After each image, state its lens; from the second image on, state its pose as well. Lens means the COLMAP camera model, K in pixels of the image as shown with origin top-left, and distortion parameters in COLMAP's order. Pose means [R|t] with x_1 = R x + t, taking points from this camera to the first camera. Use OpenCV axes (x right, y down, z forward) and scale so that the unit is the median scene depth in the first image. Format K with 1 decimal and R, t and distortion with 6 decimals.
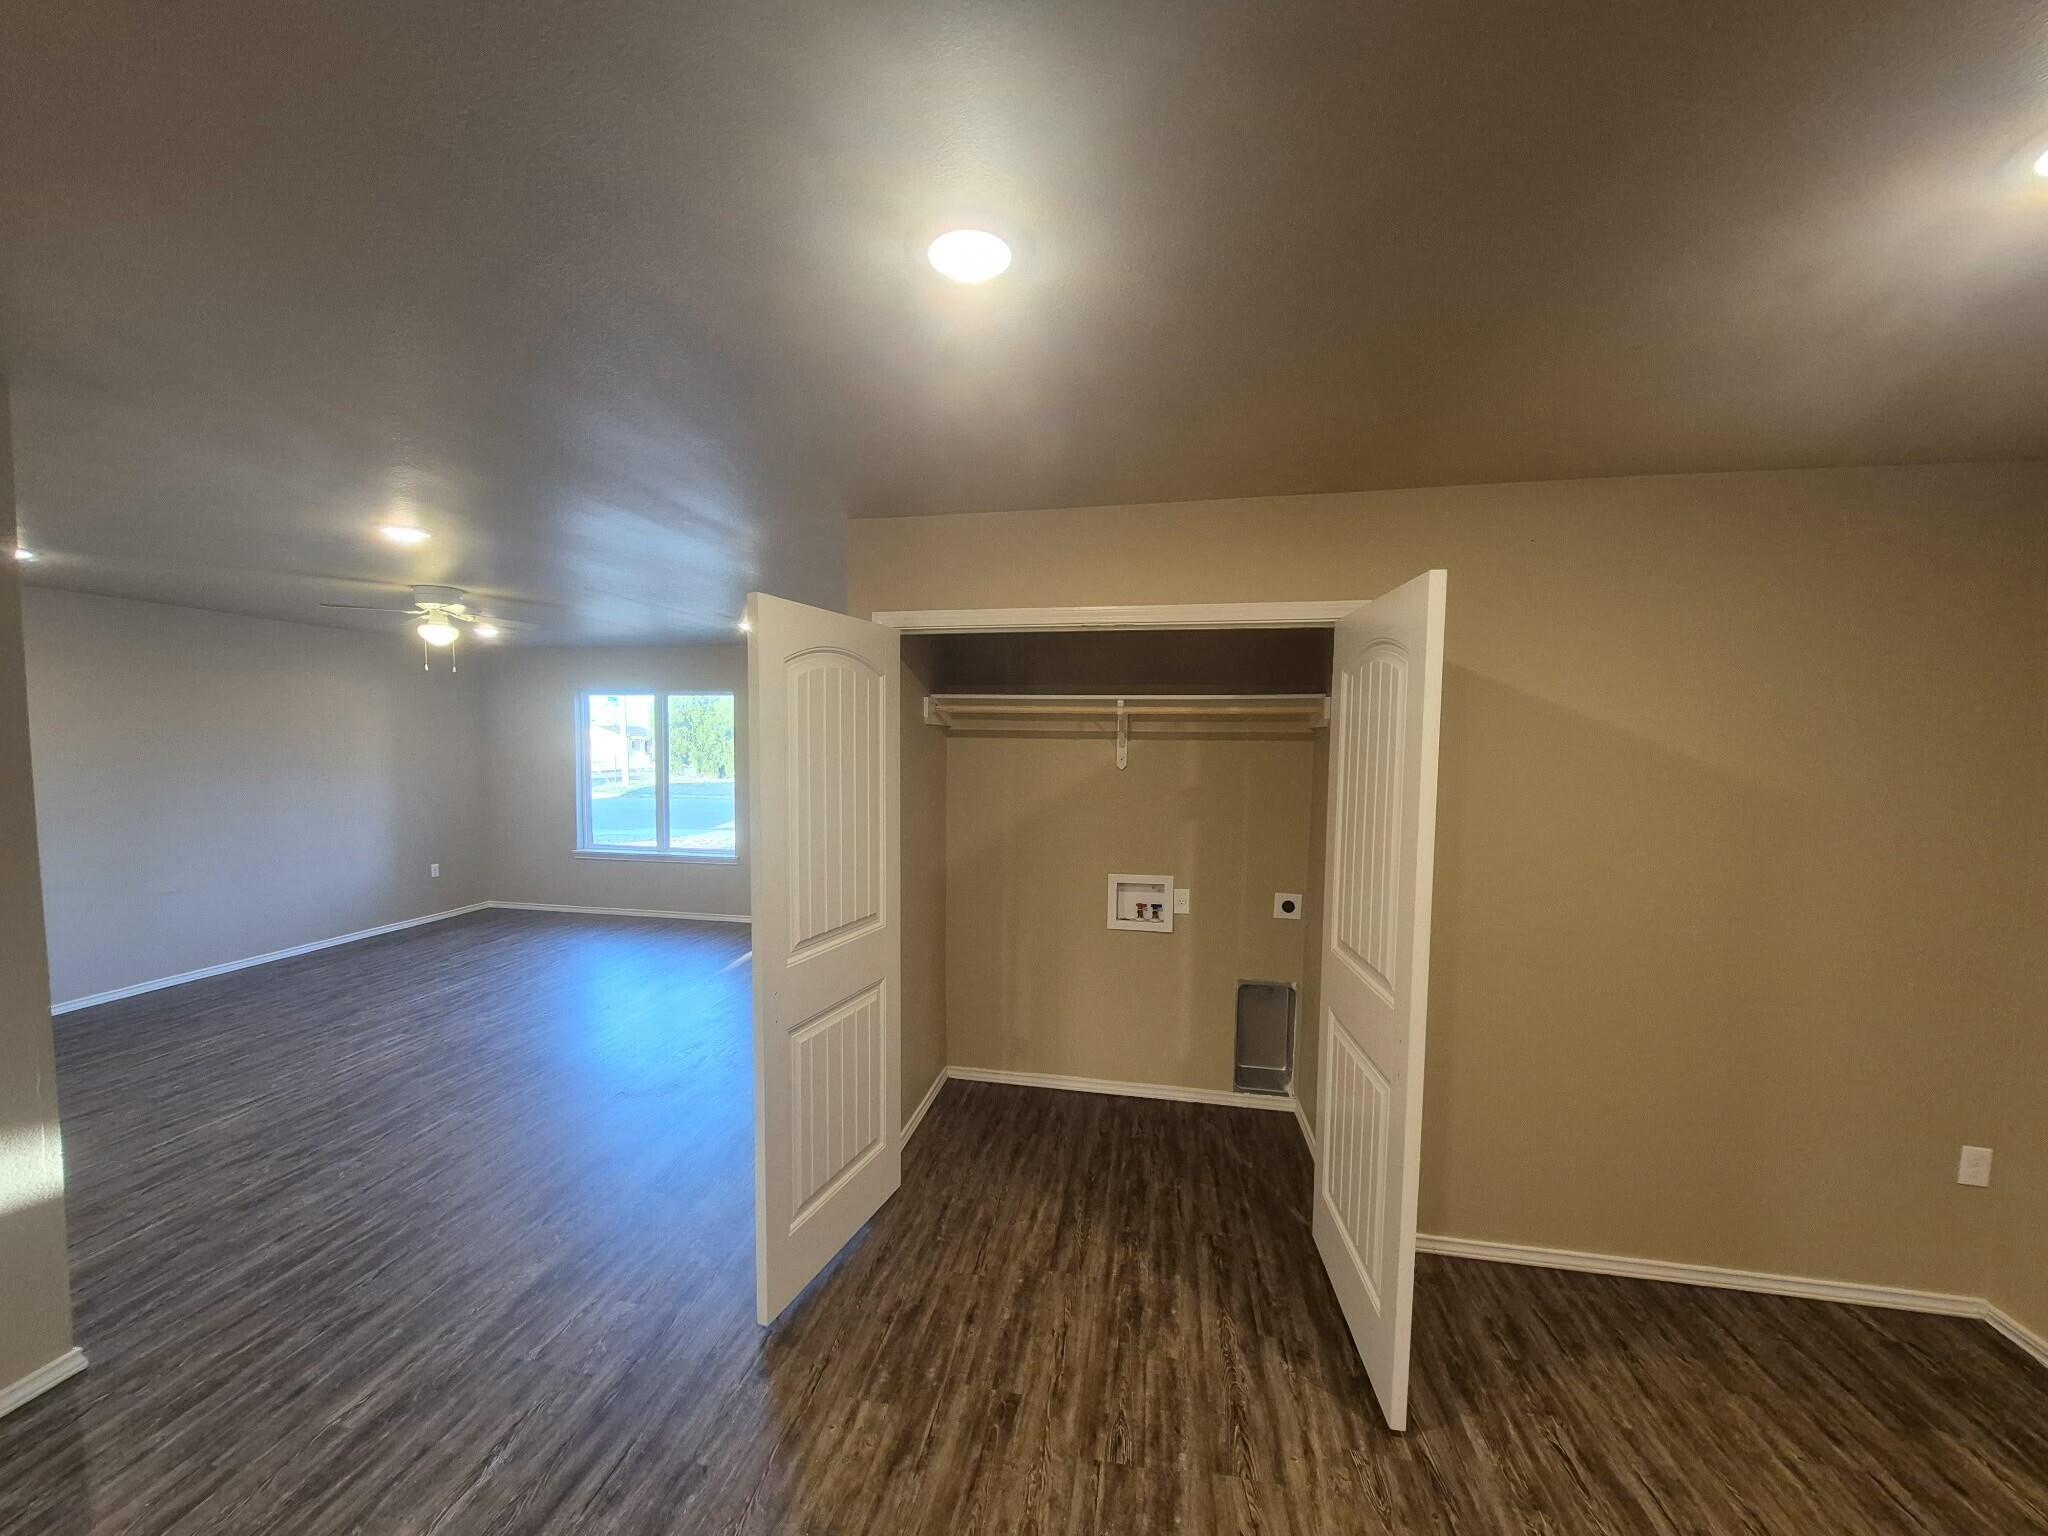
lens RADIAL K [[797.0, 0, 1001.2], [0, 797.0, 793.2], [0, 0, 1]] dist [-0.001152, 0.000022]
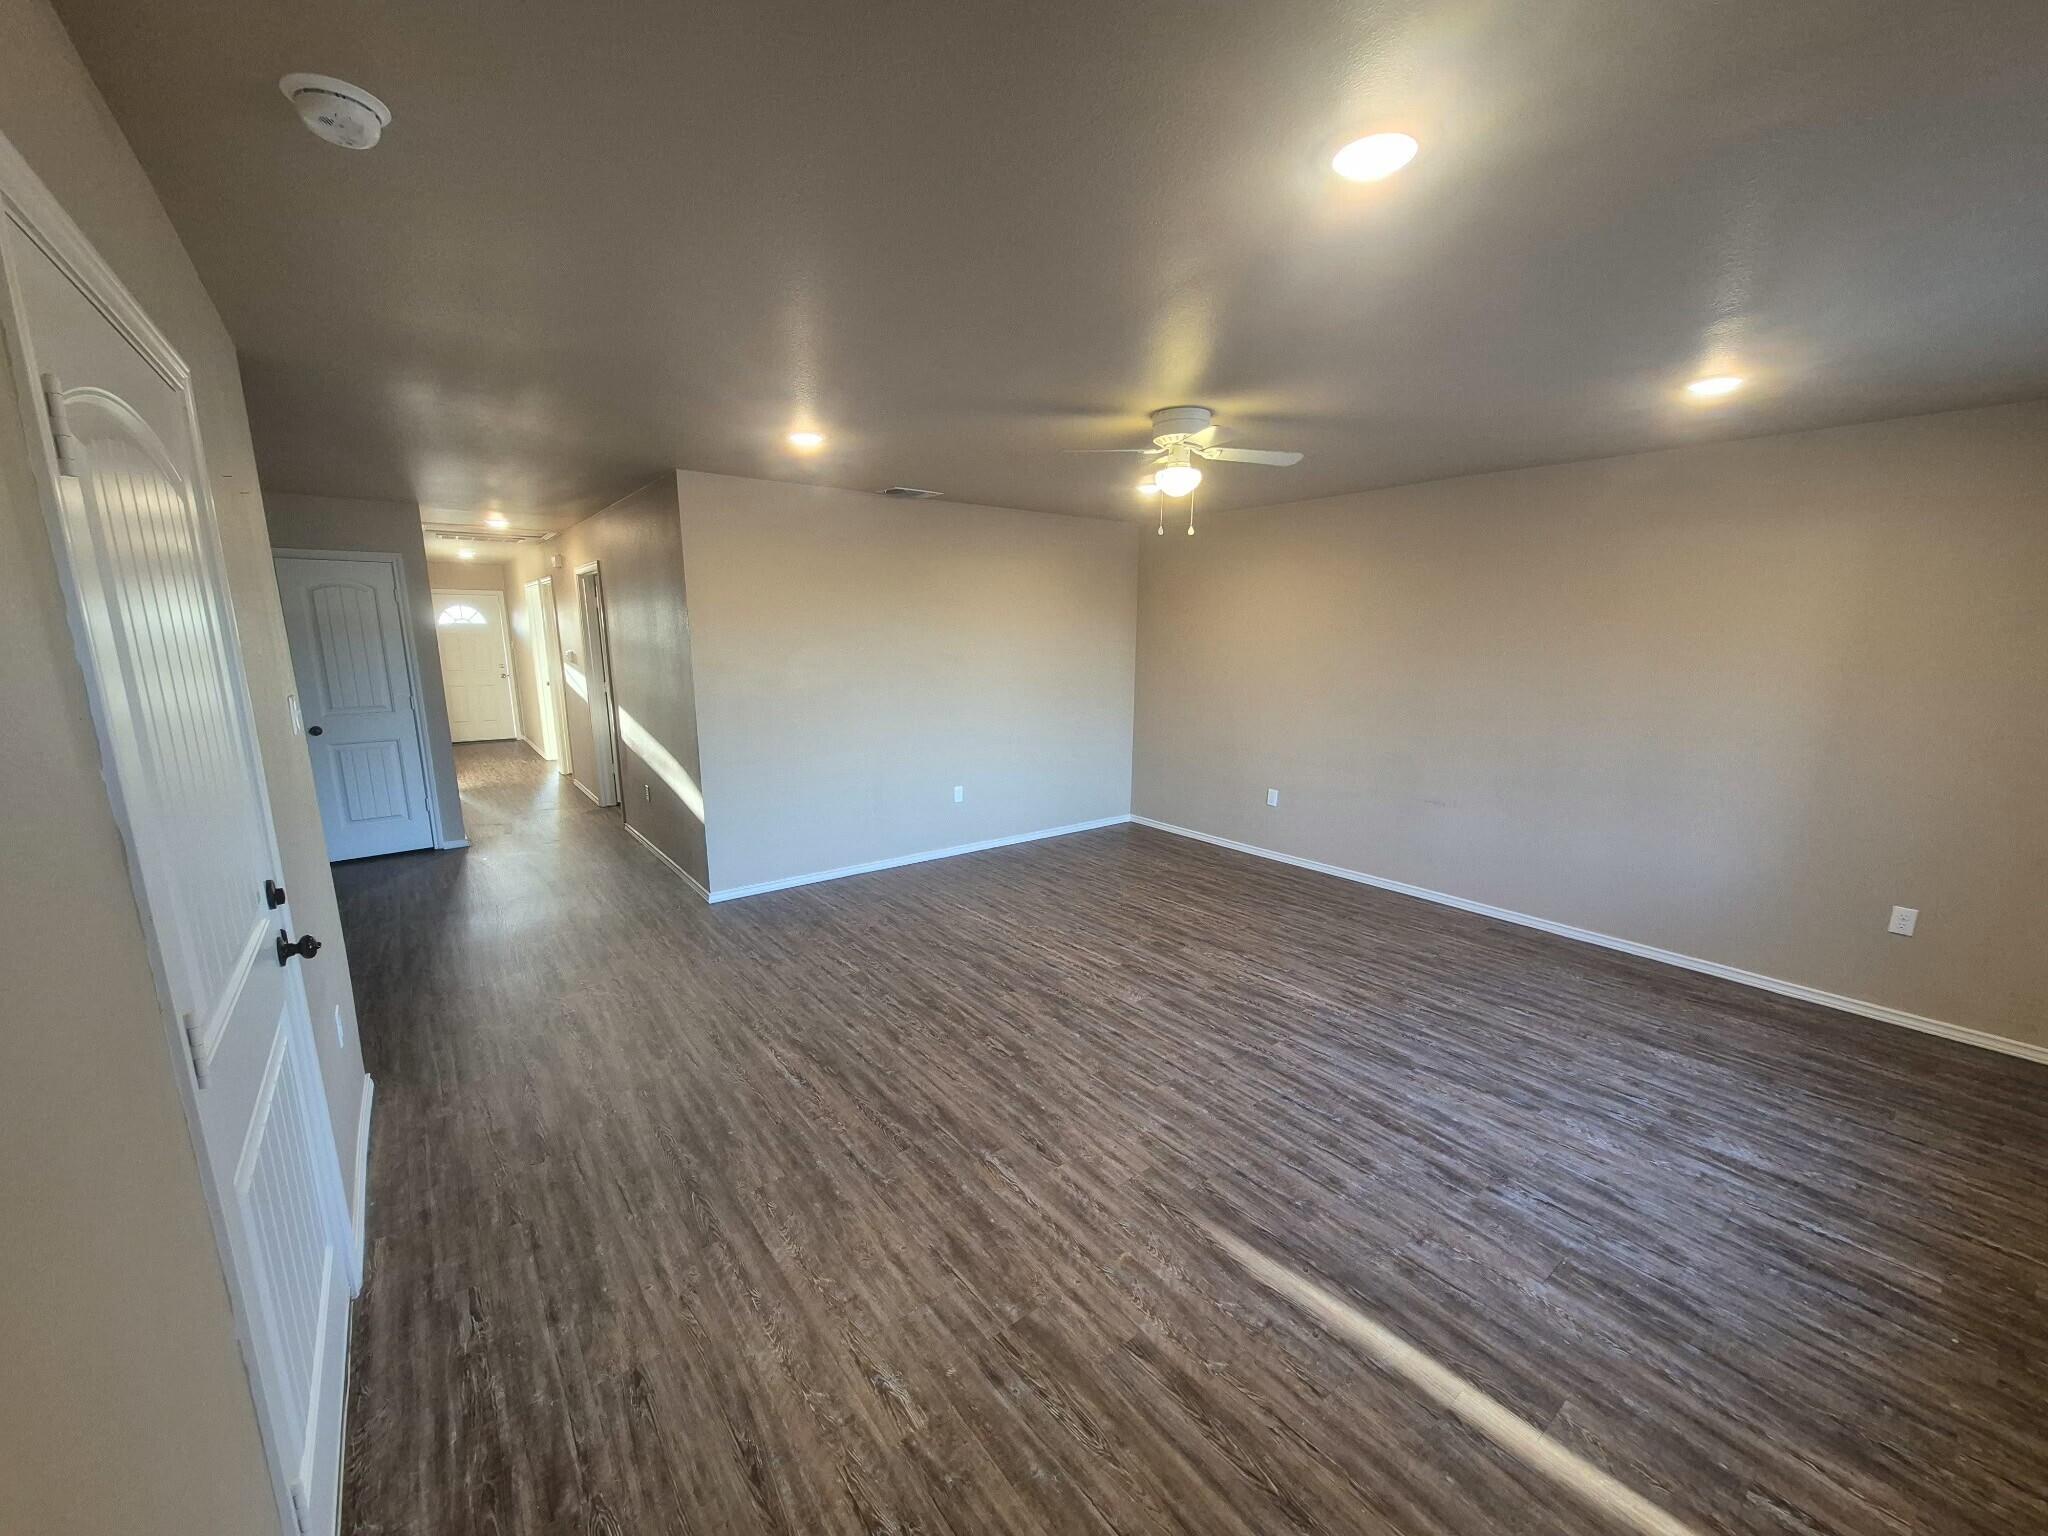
lens RADIAL K [[797.0, 0, 1001.2], [0, 797.0, 793.2], [0, 0, 1]] dist [-0.001152, 0.000022]
pose [[-0.671465, 0.140331, -0.727628, -0.063723], [-0.056616, 0.969321, 0.239189, -0.163446], [0.738870, 0.201802, -0.642920, 2.560017]]
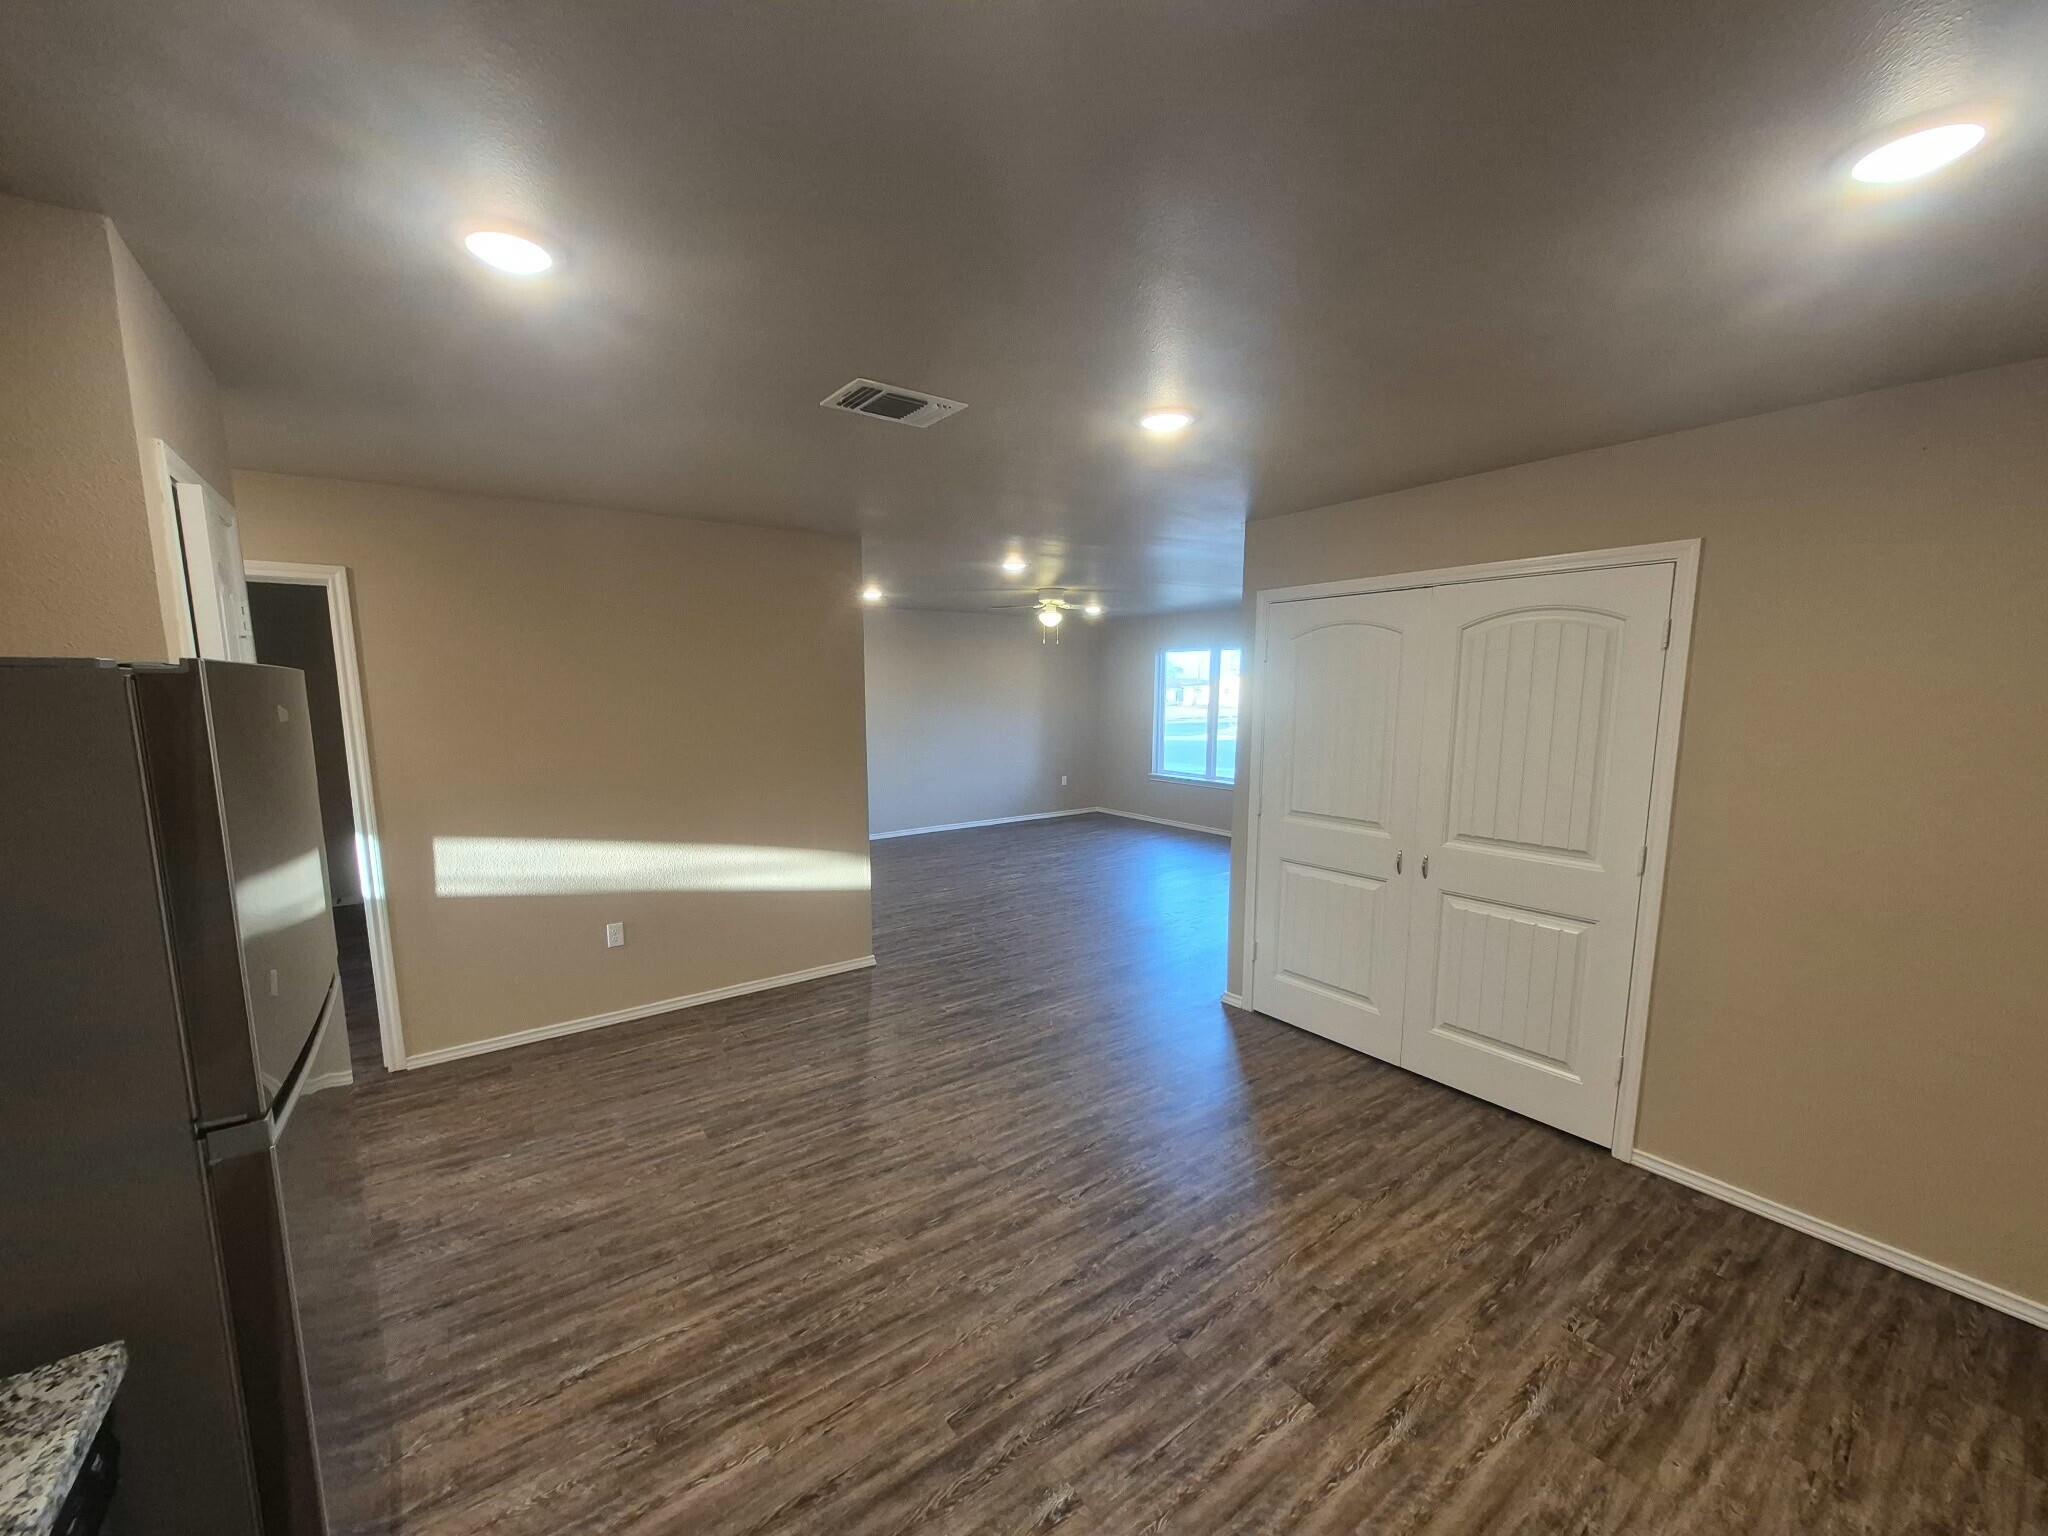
lens RADIAL K [[797.0, 0, 1001.2], [0, 797.0, 793.2], [0, 0, 1]] dist [-0.001152, 0.000022]
pose [[0.724470, 0.079215, -0.684739, 0.550196], [-0.033068, 0.996225, 0.080264, 0.022510], [0.688513, -0.035506, 0.724355, -0.339004]]
